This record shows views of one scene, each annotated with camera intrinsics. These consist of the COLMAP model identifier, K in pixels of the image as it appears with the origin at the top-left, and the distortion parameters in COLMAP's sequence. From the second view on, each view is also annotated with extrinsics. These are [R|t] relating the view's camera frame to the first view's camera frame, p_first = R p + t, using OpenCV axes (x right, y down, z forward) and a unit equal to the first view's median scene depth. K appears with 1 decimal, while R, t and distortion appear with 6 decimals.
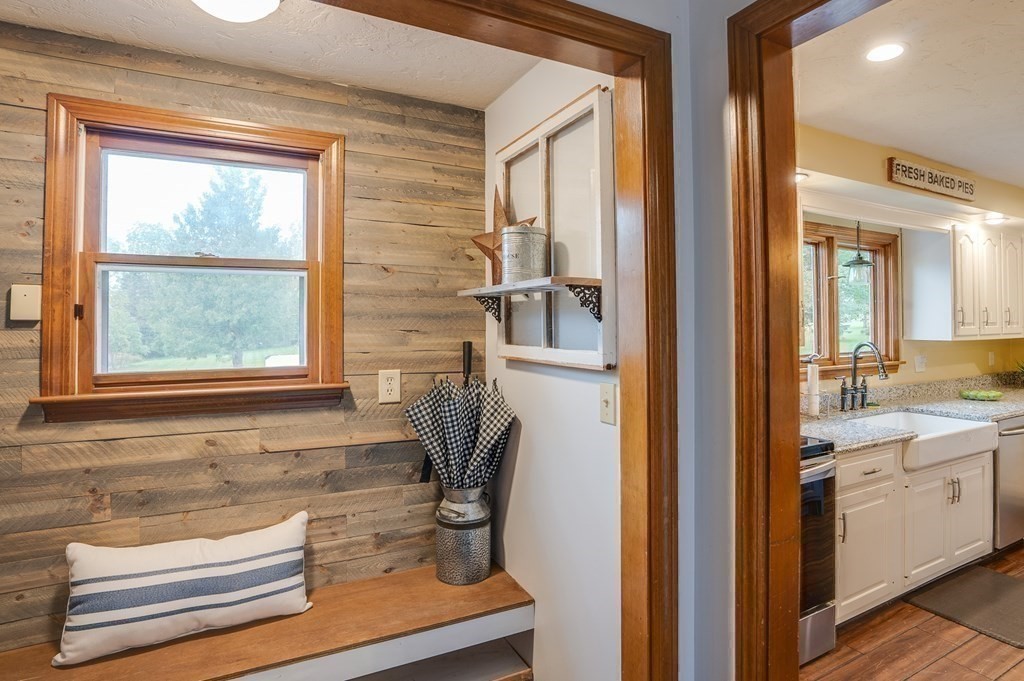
lens RADIAL K [[540.2, 0, 542.1], [0, 540.2, 315.5], [0, 0, 1]] dist [-0.023551, 0.008569]
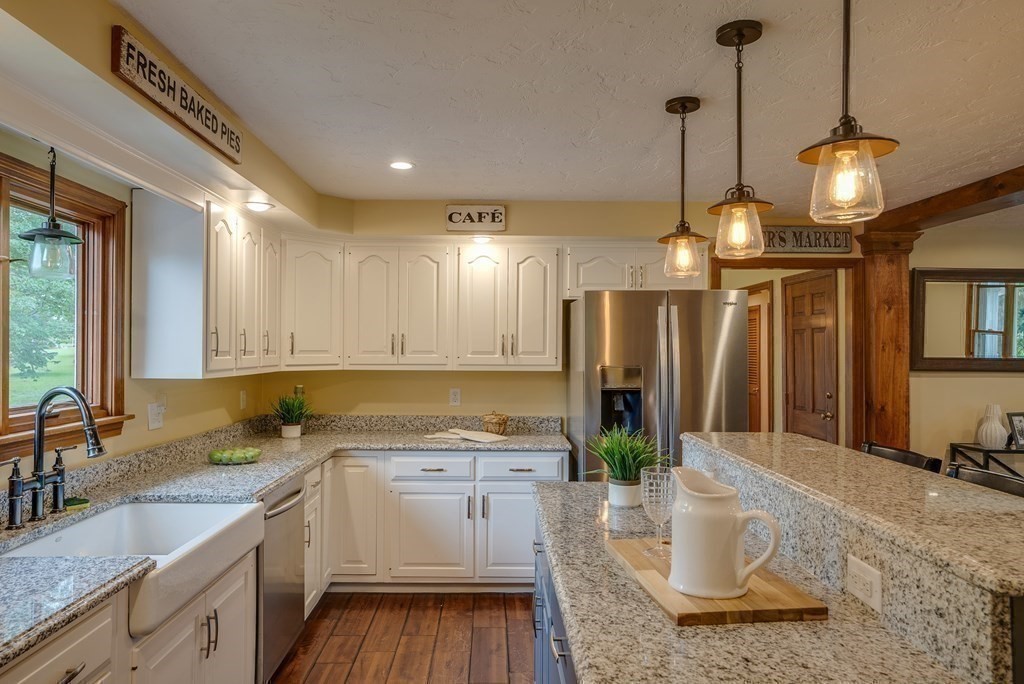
lens RADIAL K [[701.9, 0, 511.3], [0, 701.9, 345.0], [0, 0, 1]] dist [-0.018443, 0.029267]
pose [[0.457296, 0.013073, 0.889219, 0.233369], [-0.018263, 0.999819, -0.005307, 0.005357], [-0.889127, -0.013813, 0.457452, 0.356232]]
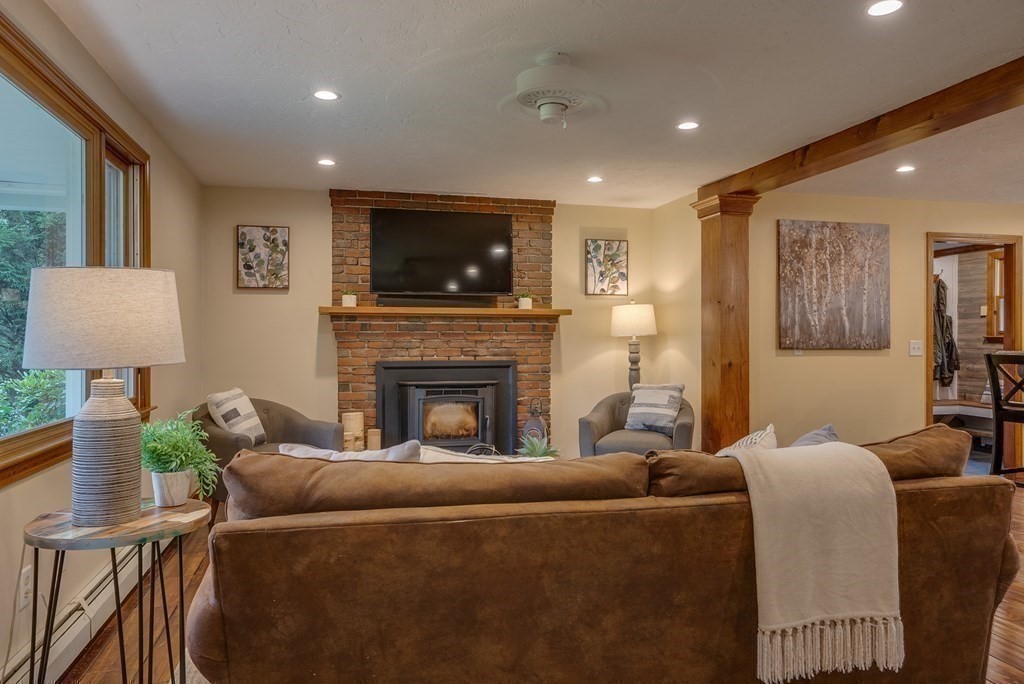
lens RADIAL K [[682.2, 0, 520.5], [0, 682.2, 342.9], [0, 0, 1]] dist [-0.021351, 0.018598]
pose [[-0.285048, 0.008548, -0.958475, 2.709540], [0.016887, 0.999850, 0.003895, 0.075901], [0.958364, -0.015076, -0.285150, -0.458049]]
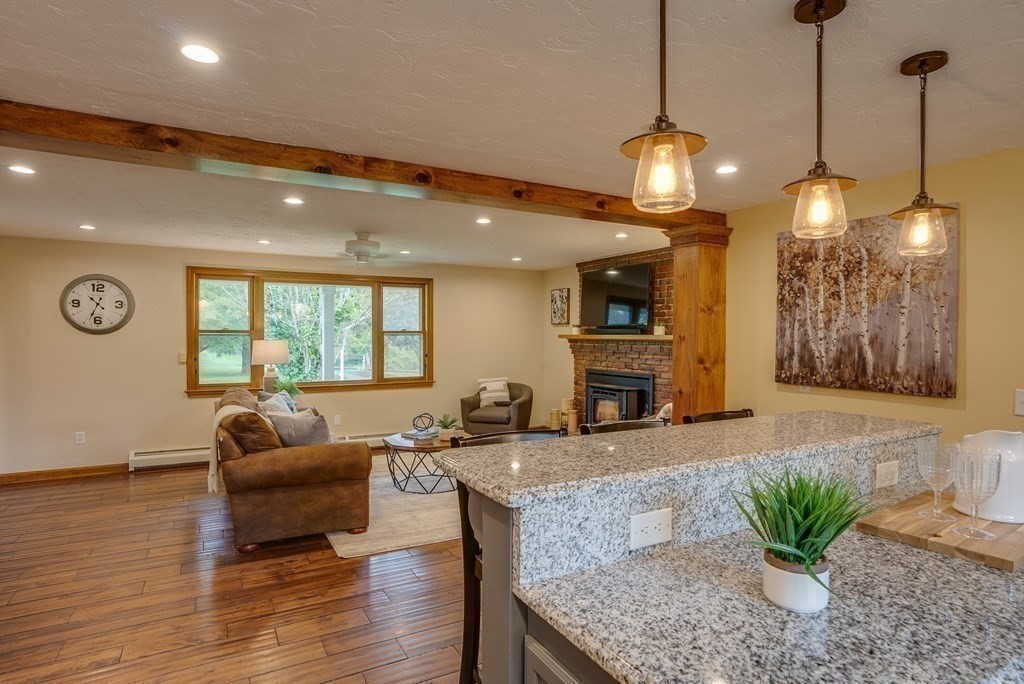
lens RADIAL K [[558.3, 0, 555.5], [0, 558.3, 336.8], [0, 0, 1]] dist [-0.032435, 0.016726]
pose [[-0.999580, -0.000491, -0.028975, 1.266587], [-0.000171, 0.999939, -0.011058, 0.016771], [0.028978, -0.011049, -0.999519, 1.016783]]
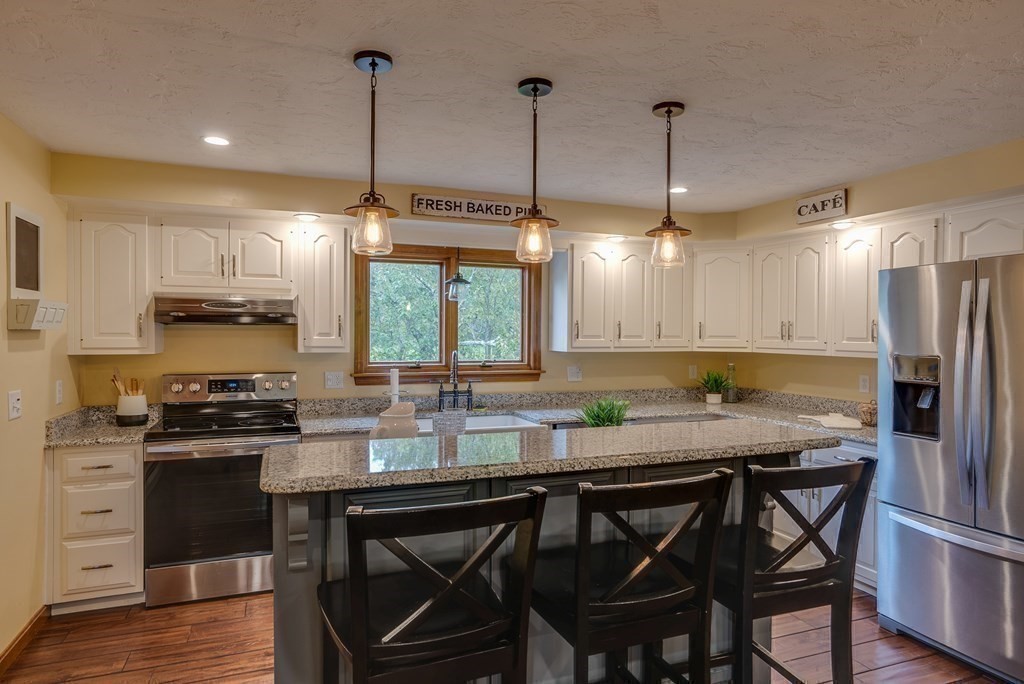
lens RADIAL K [[636.3, 0, 514.9], [0, 636.3, 343.1], [0, 0, 1]] dist [-0.023438, 0.001186]
pose [[0.991006, 0.013912, -0.133095, 1.066176], [-0.010058, 0.999512, 0.029585, -0.009377], [0.133442, -0.027980, 0.990662, -0.367586]]
